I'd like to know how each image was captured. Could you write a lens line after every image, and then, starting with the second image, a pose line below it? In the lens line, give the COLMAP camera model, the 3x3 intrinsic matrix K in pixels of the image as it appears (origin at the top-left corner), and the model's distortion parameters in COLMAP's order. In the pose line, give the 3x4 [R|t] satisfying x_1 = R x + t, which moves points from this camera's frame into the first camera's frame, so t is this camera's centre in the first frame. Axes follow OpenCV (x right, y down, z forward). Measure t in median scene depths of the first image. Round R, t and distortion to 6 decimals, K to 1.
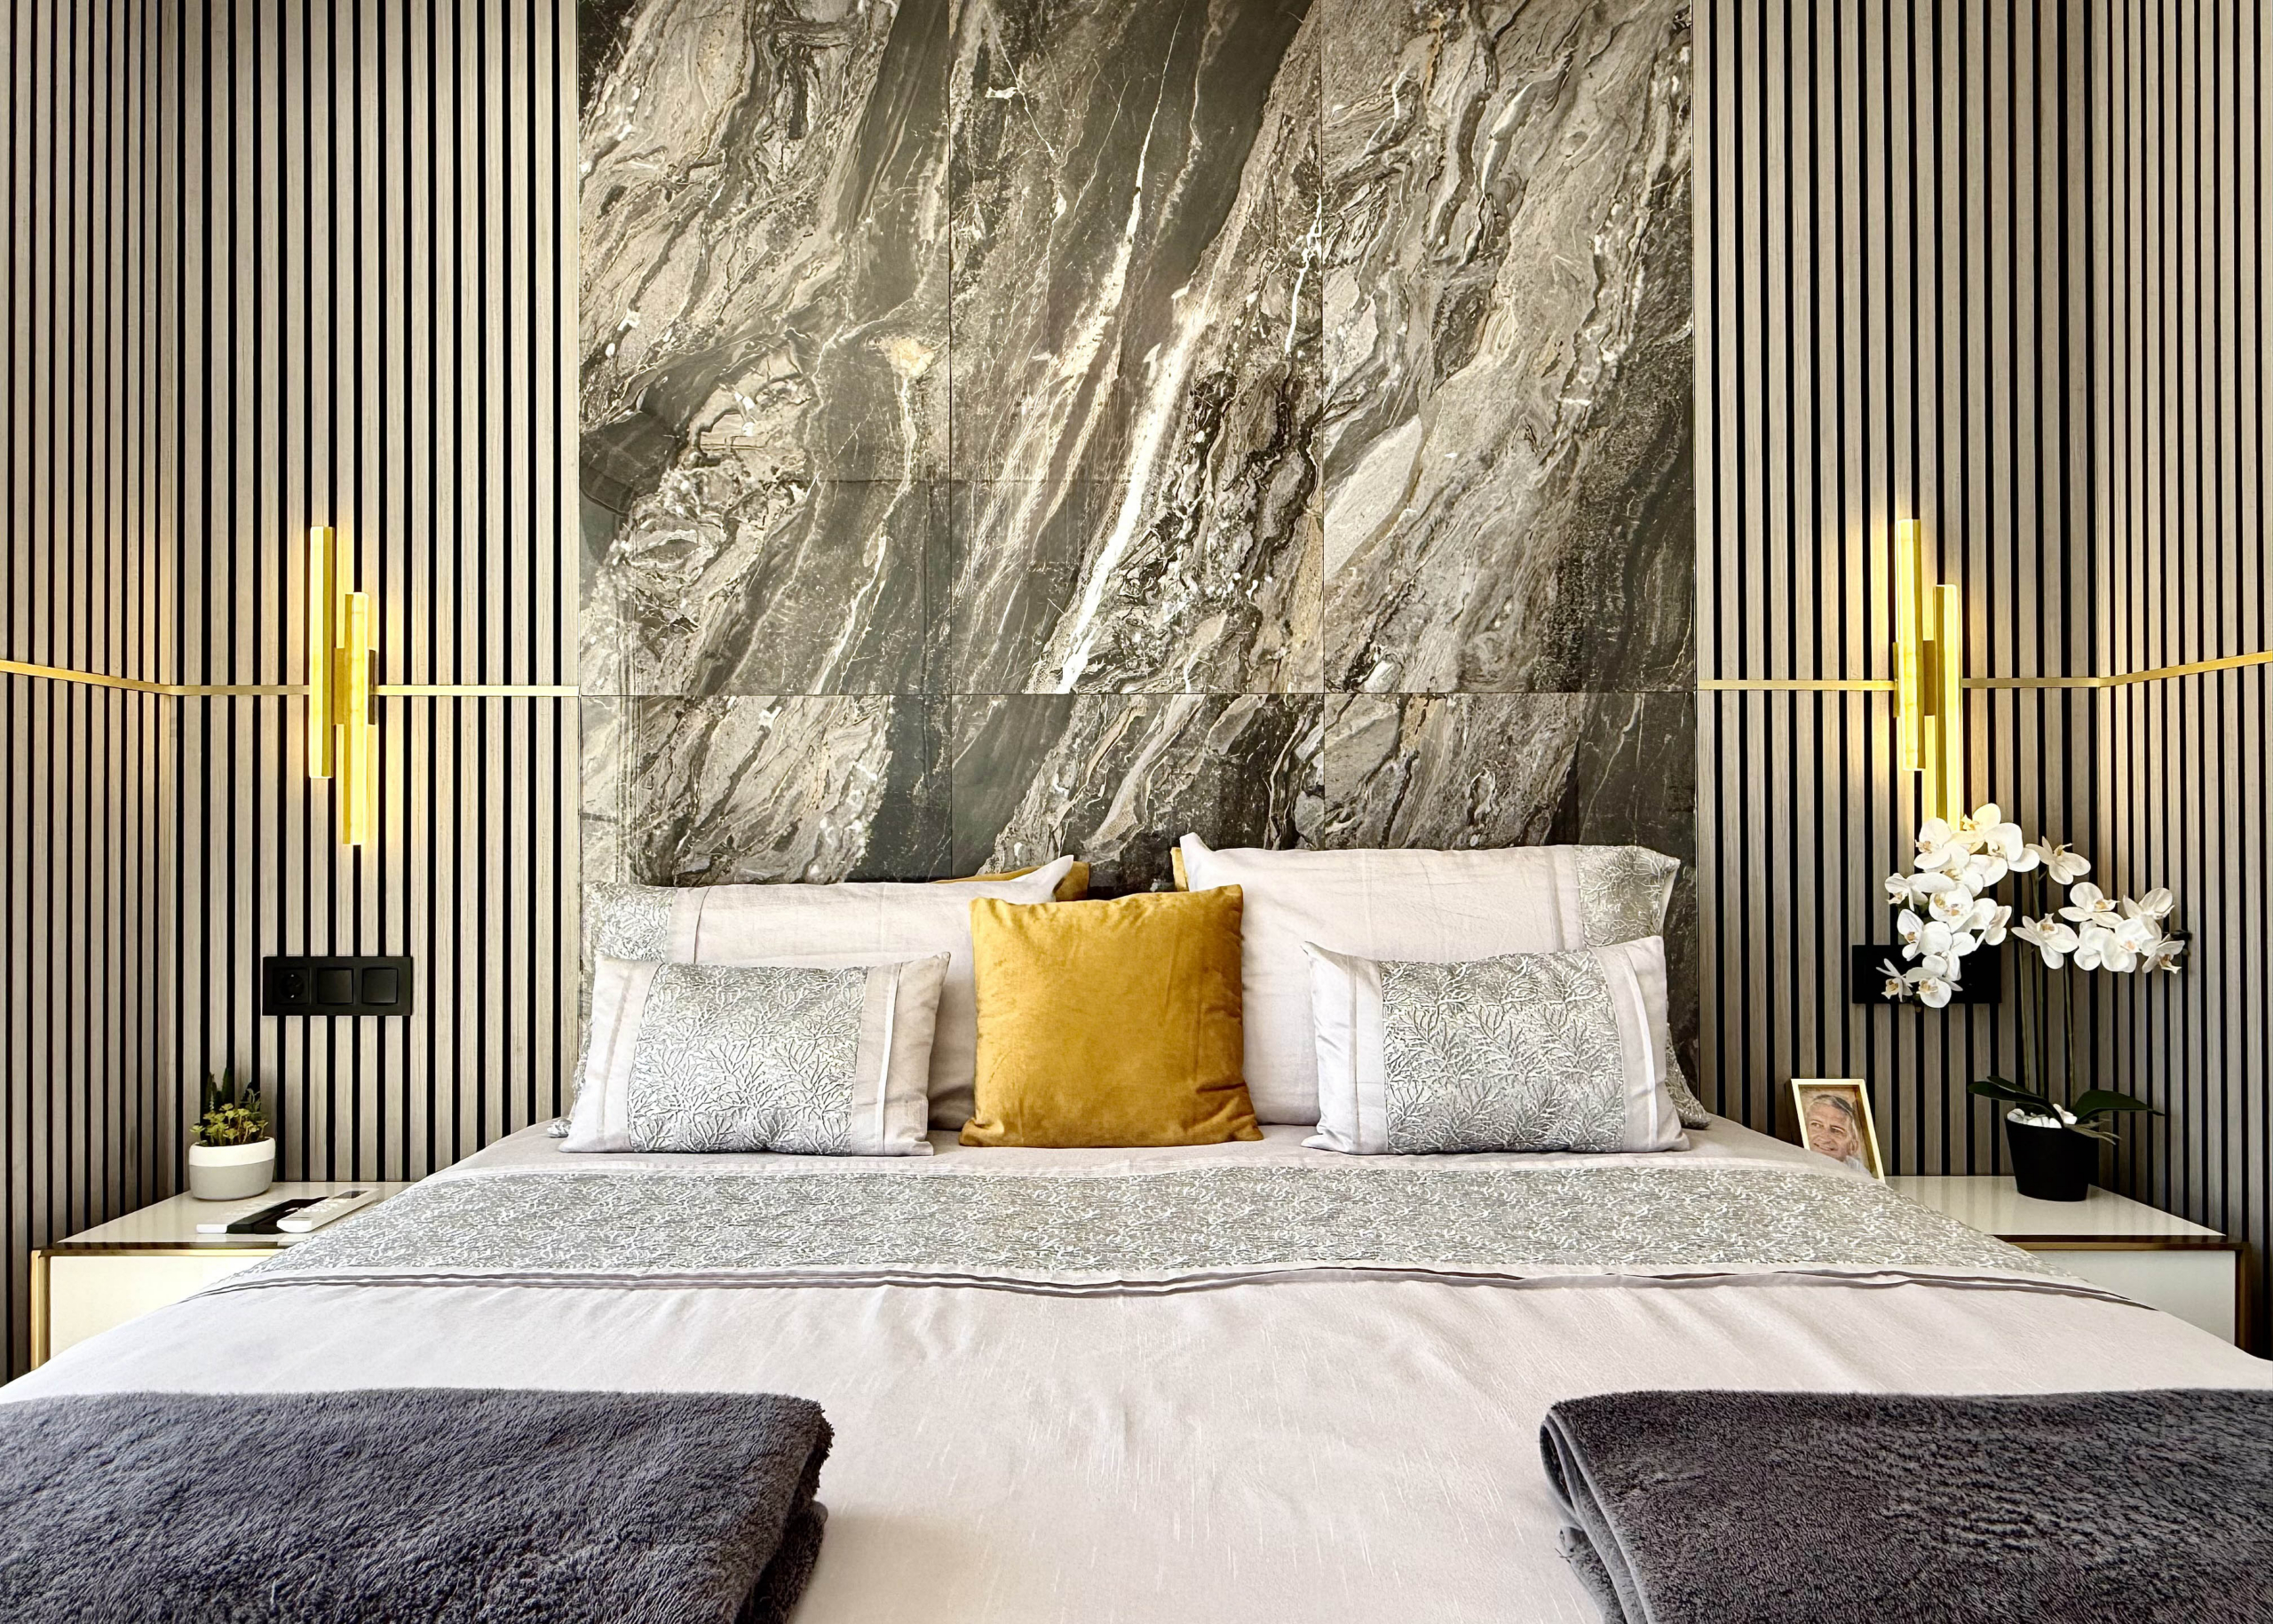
lens RADIAL K [[1542.5, 0, 1126.6], [0, 1542.5, 819.2], [0, 0, 1]] dist [0.005356, -0.003499]
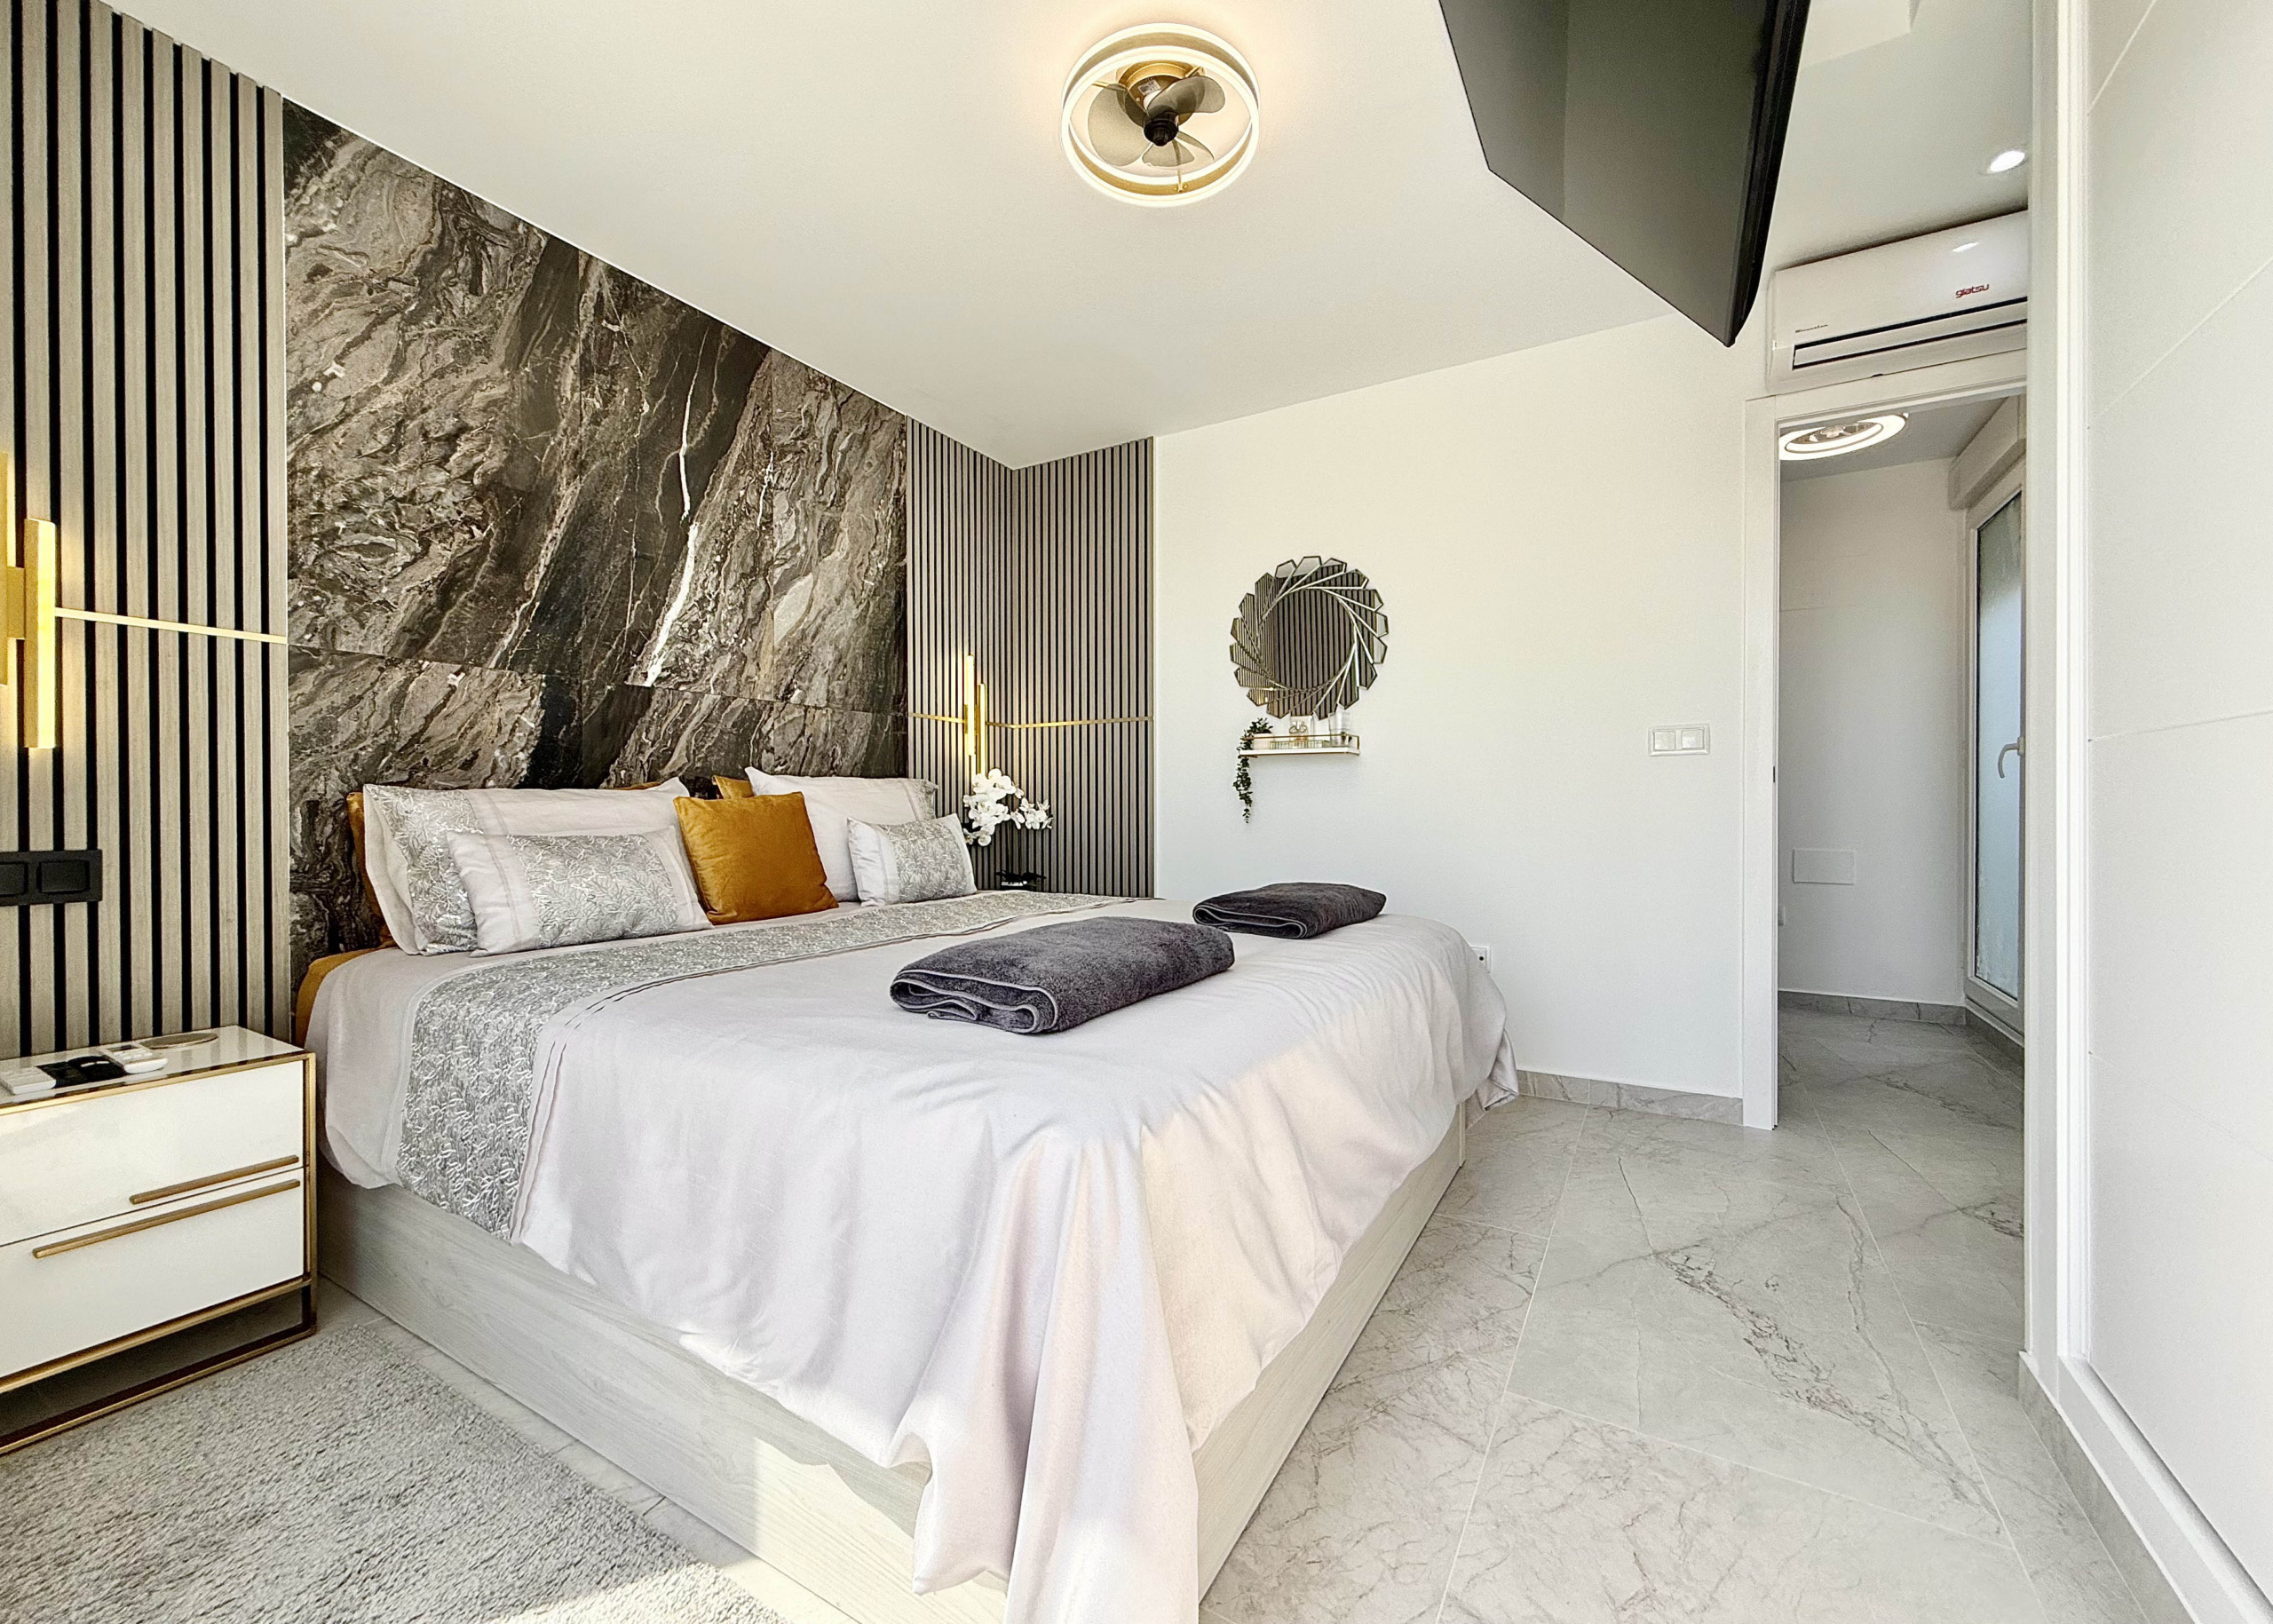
lens RADIAL K [[916.0, 0, 1116.9], [0, 916.0, 813.3], [0, 0, 1]] dist [0.003681, 0.000171]
pose [[0.520059, -0.002072, 0.854128, -0.655969], [-0.006671, 0.999957, 0.006487, 0.052735], [-0.854104, -0.009071, 0.520023, -0.000438]]
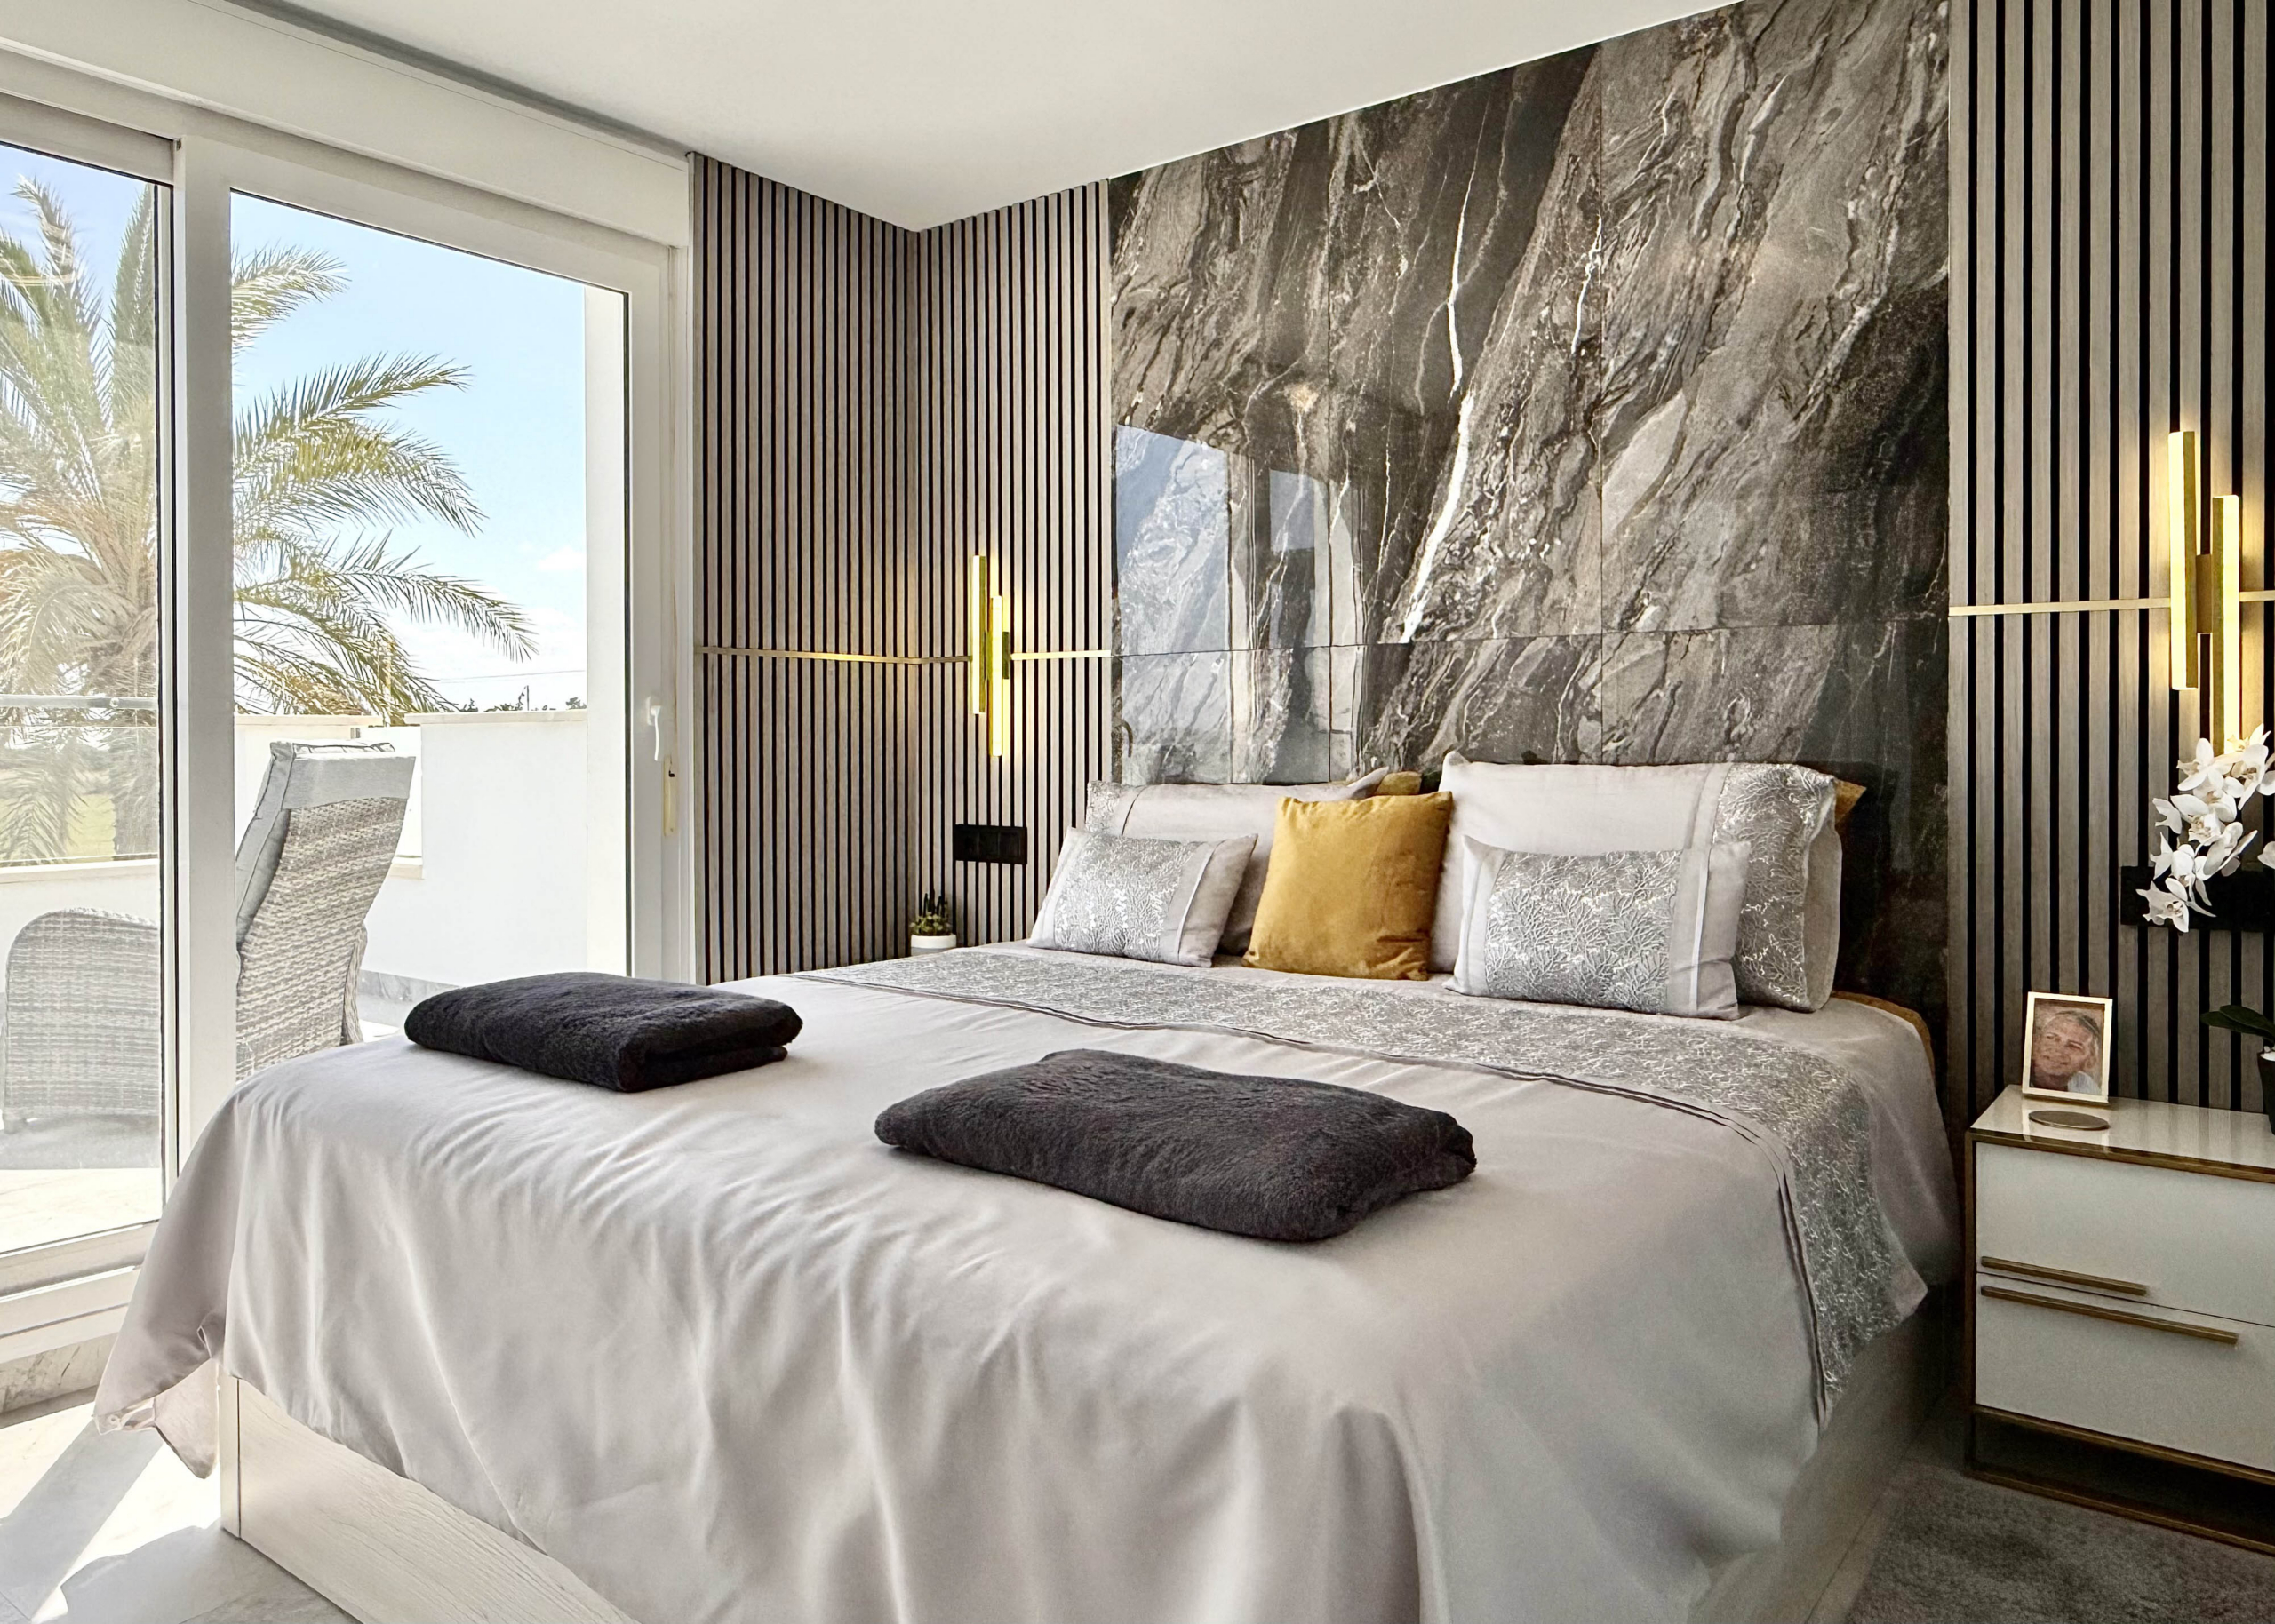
lens RADIAL K [[1543.6, 0, 1115.0], [0, 1543.6, 754.8], [0, 0, 1]] dist [0.005356, -0.003499]
pose [[0.793927, 0.006283, -0.607980, 0.556383], [0.005479, 0.999832, 0.017487, -0.011046], [0.607988, -0.017215, 0.793760, -0.182140]]
